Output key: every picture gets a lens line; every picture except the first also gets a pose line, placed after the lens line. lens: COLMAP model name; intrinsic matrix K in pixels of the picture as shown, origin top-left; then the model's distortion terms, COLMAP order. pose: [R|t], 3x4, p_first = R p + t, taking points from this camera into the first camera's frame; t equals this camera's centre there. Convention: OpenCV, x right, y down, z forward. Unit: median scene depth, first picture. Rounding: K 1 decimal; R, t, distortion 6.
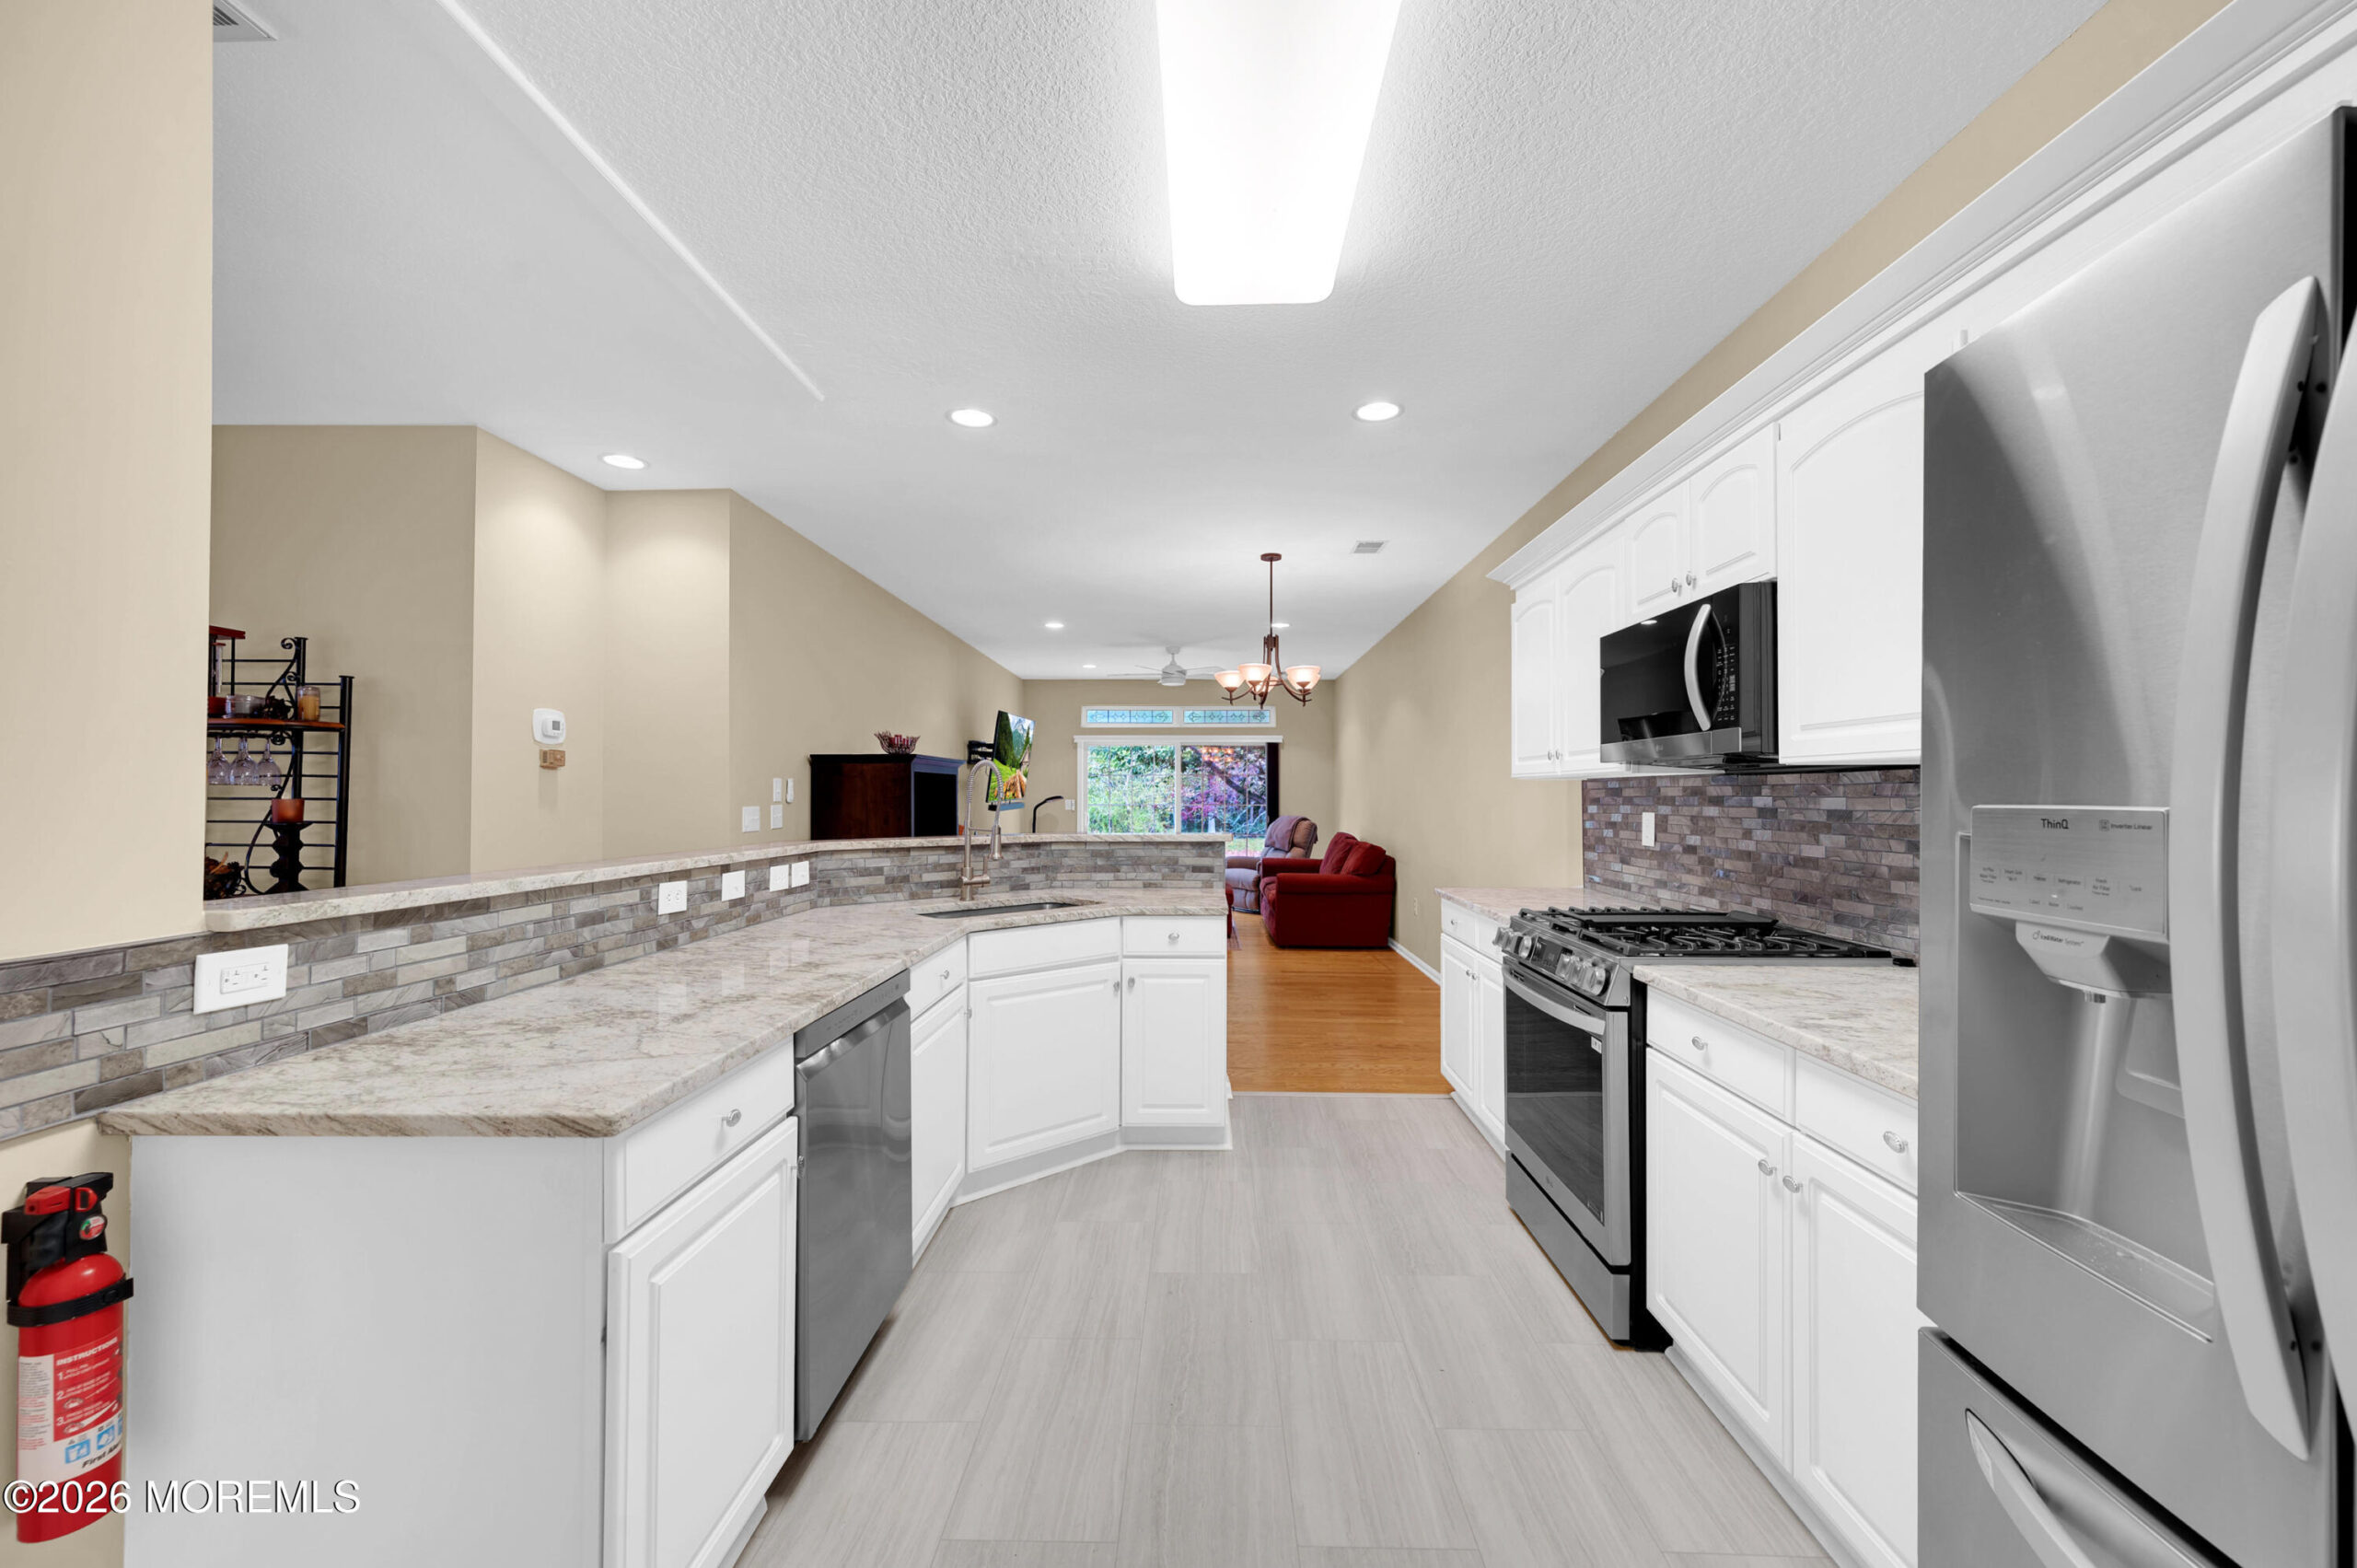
lens RADIAL K [[932.4, 0, 1183.4], [0, 932.4, 783.5], [0, 0, 1]] dist [-0.002656, 0.000642]
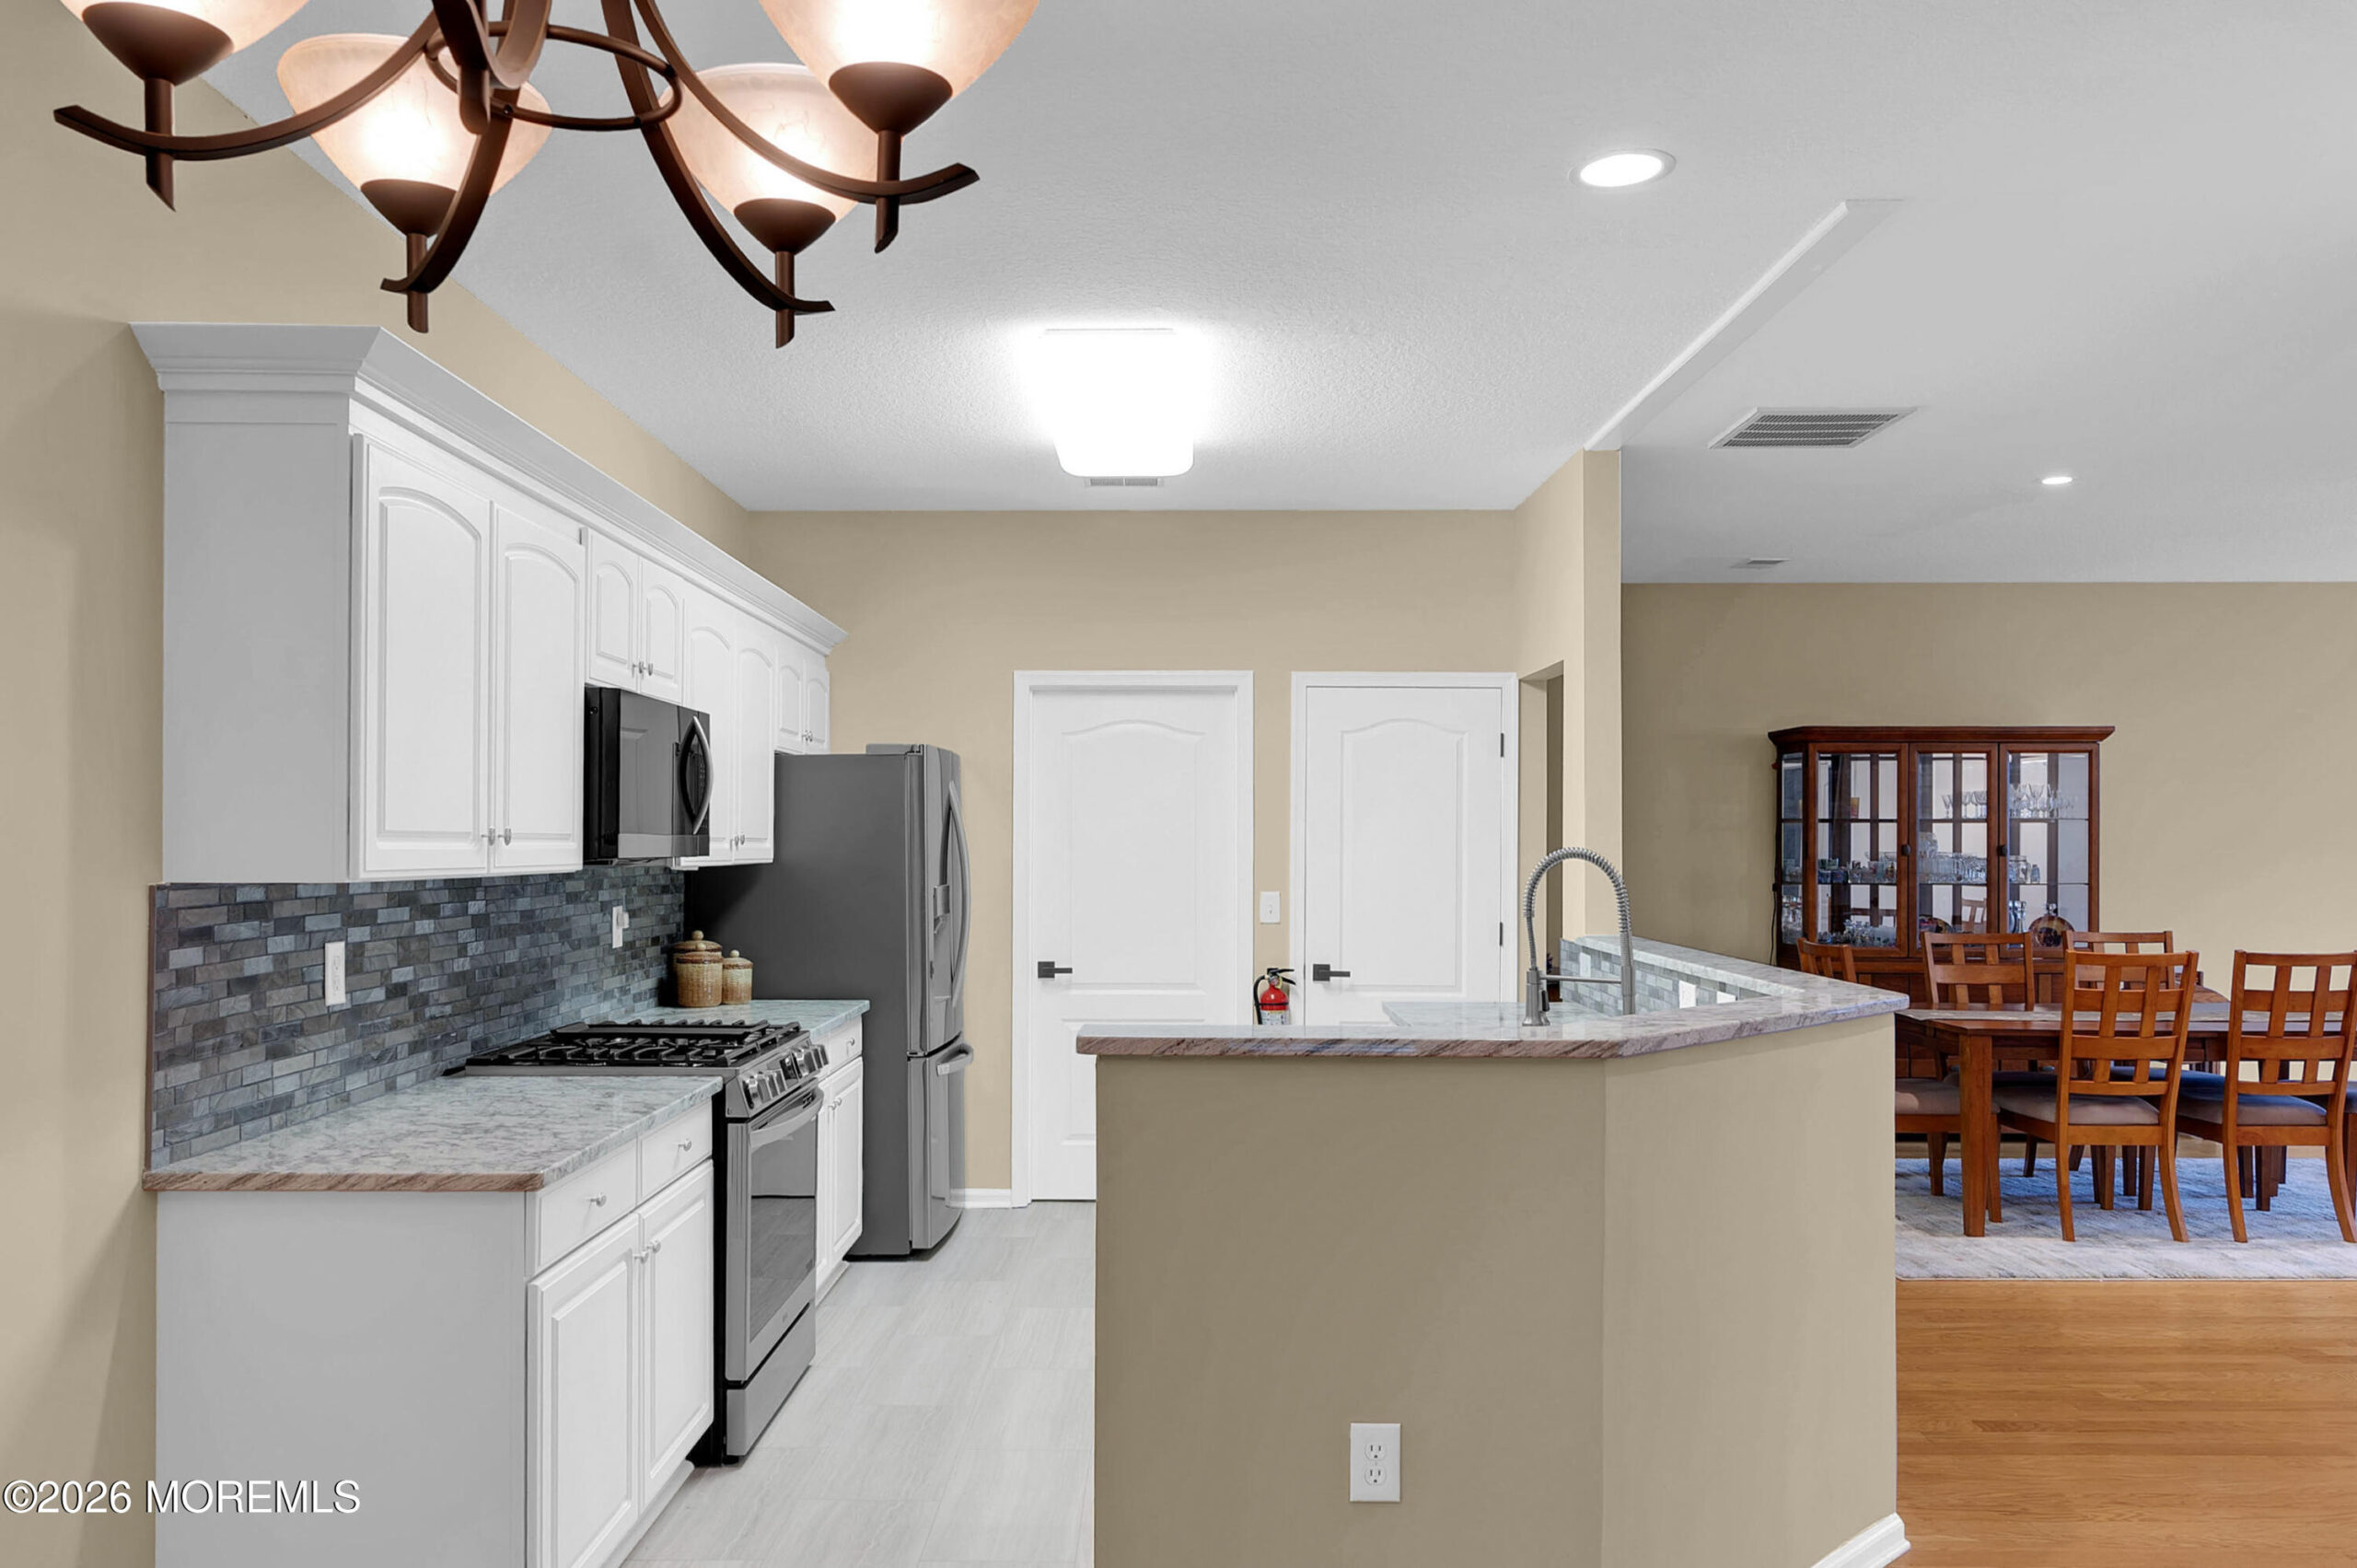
lens RADIAL K [[1665.3, 0, 1140.1], [0, 1665.3, 825.3], [0, 0, 1]] dist [0.005080, 0.000057]
pose [[-0.999996, -0.002314, -0.001487, 0.035780], [-0.002278, 0.999716, -0.023734, -0.015204], [0.001542, -0.023731, -0.999717, 2.003862]]
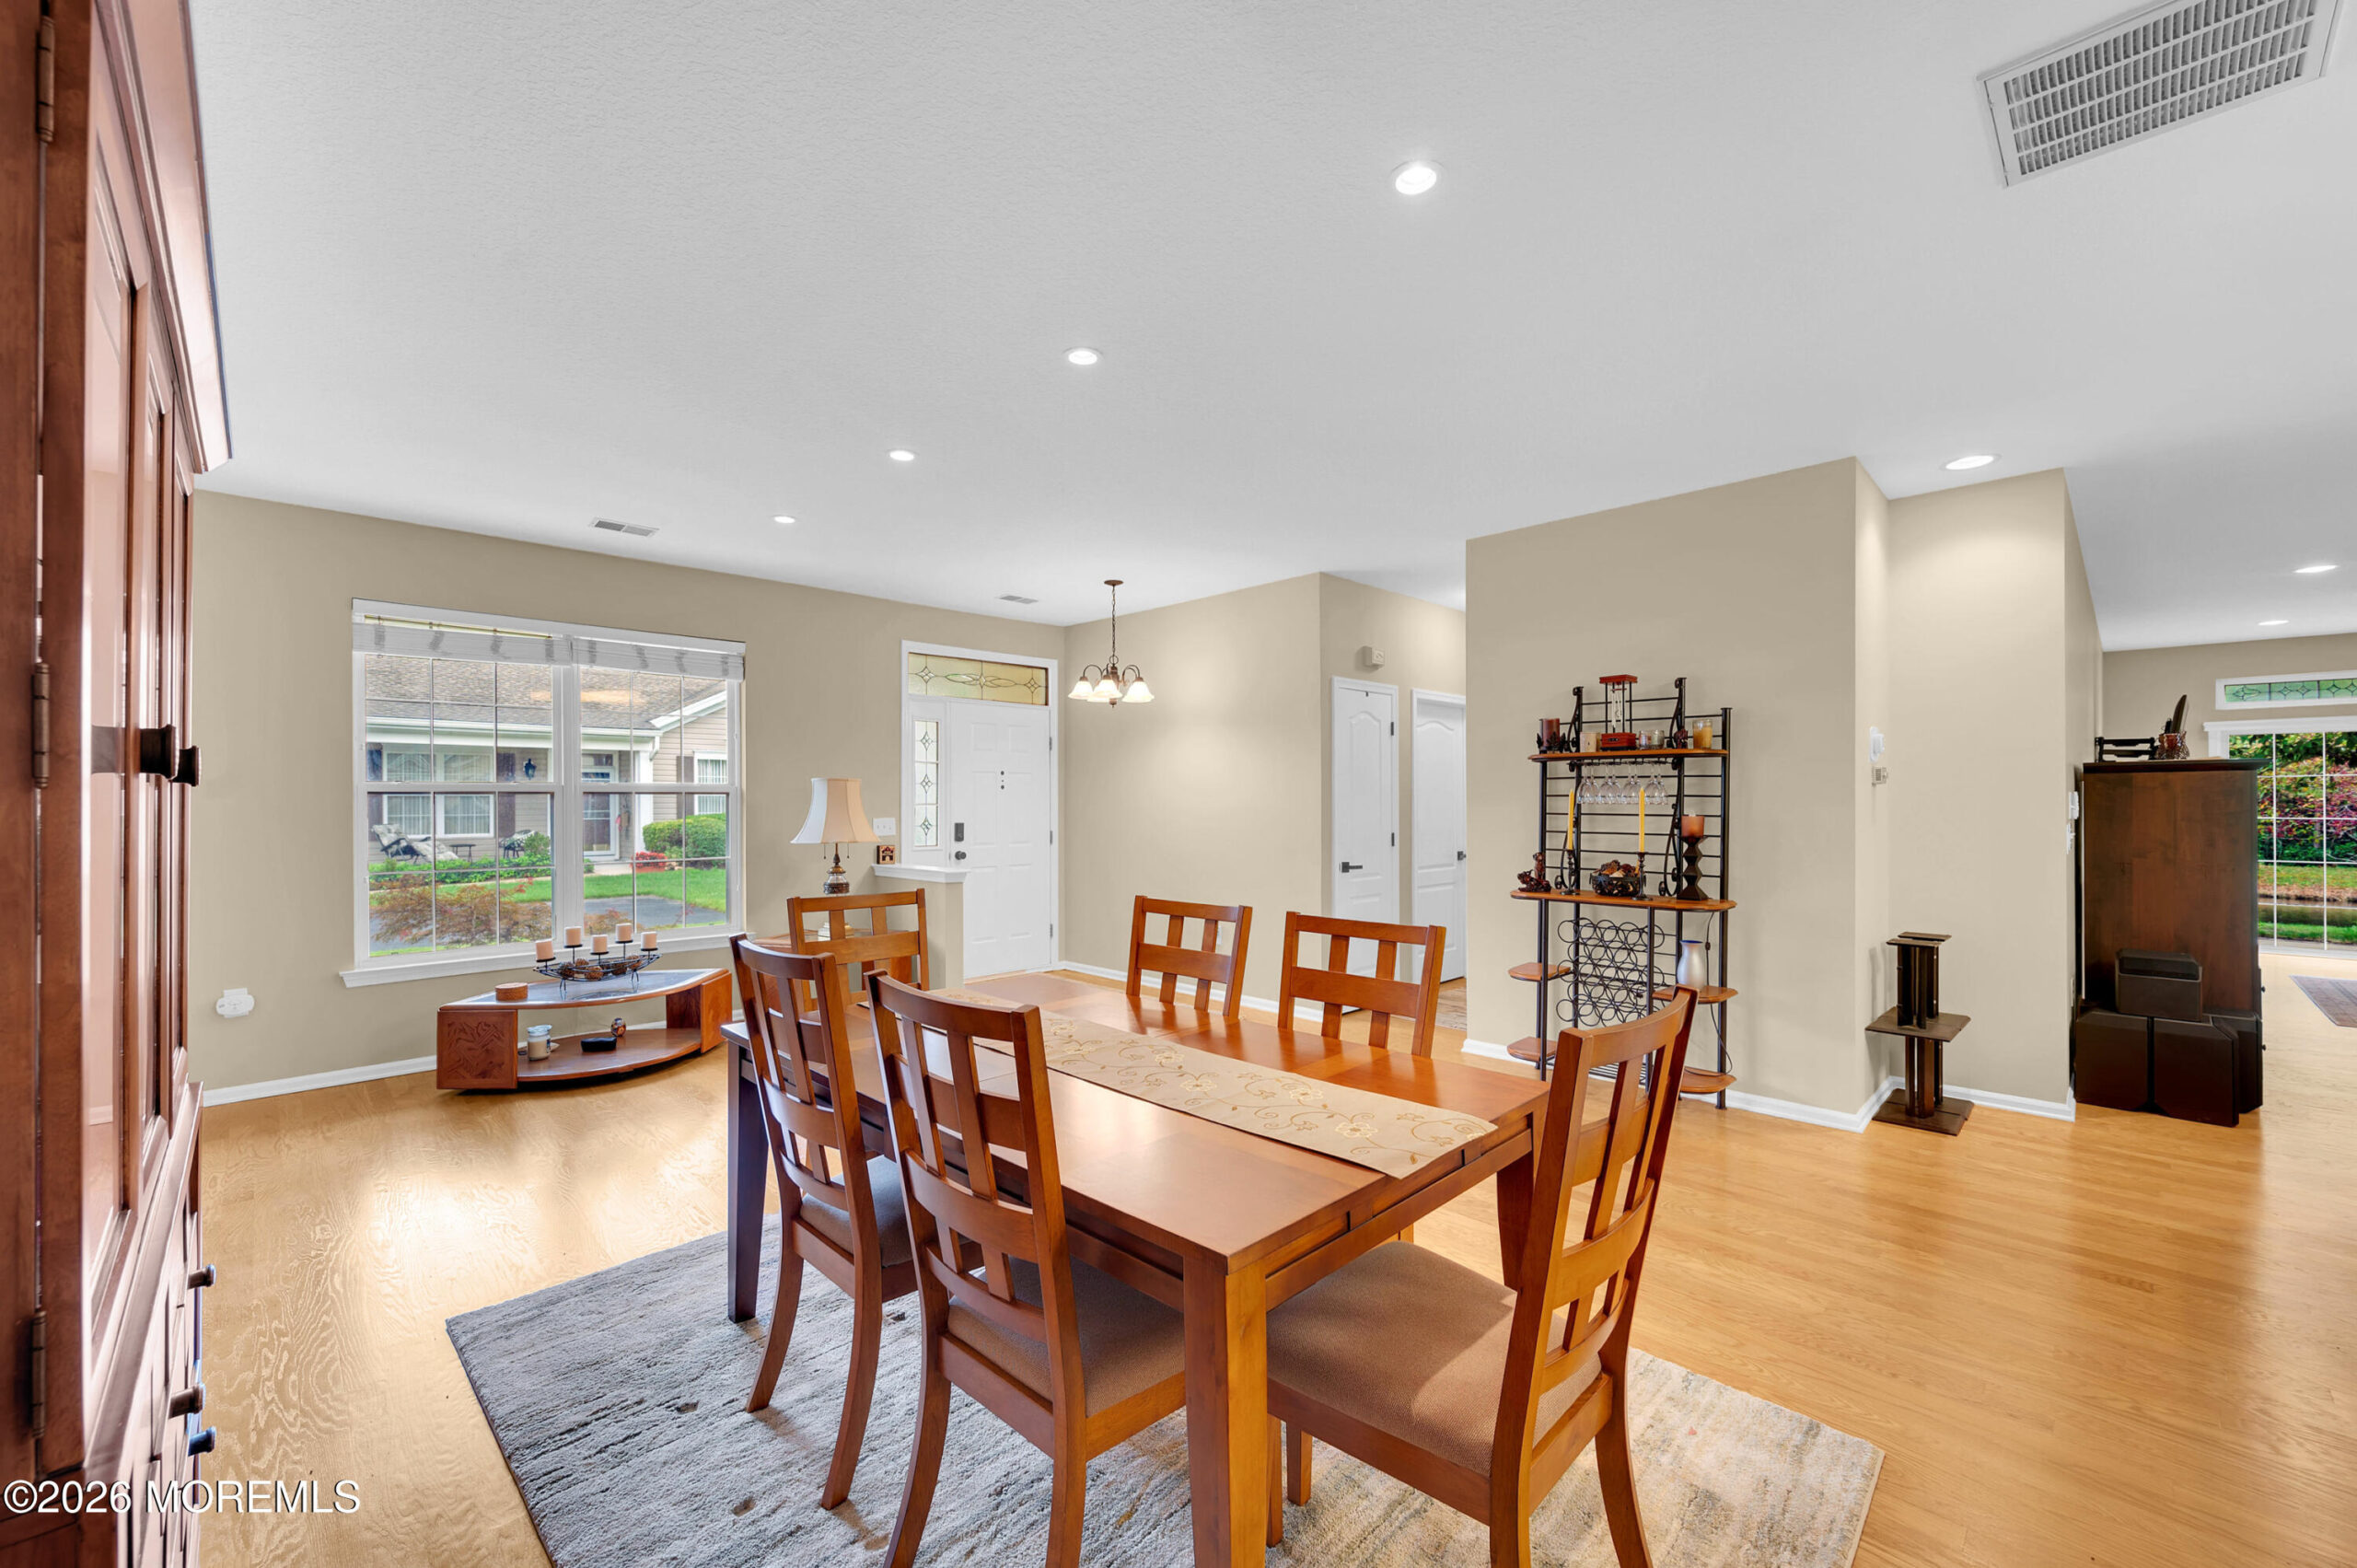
lens RADIAL K [[932.4, 0, 1166.2], [0, 932.4, 808.9], [0, 0, 1]] dist [-0.002656, 0.000642]
pose [[0.717868, 0.003999, -0.696168, -0.657646], [0.013216, 0.999725, 0.019371, -0.024973], [0.696054, -0.023107, 0.717617, -0.320251]]
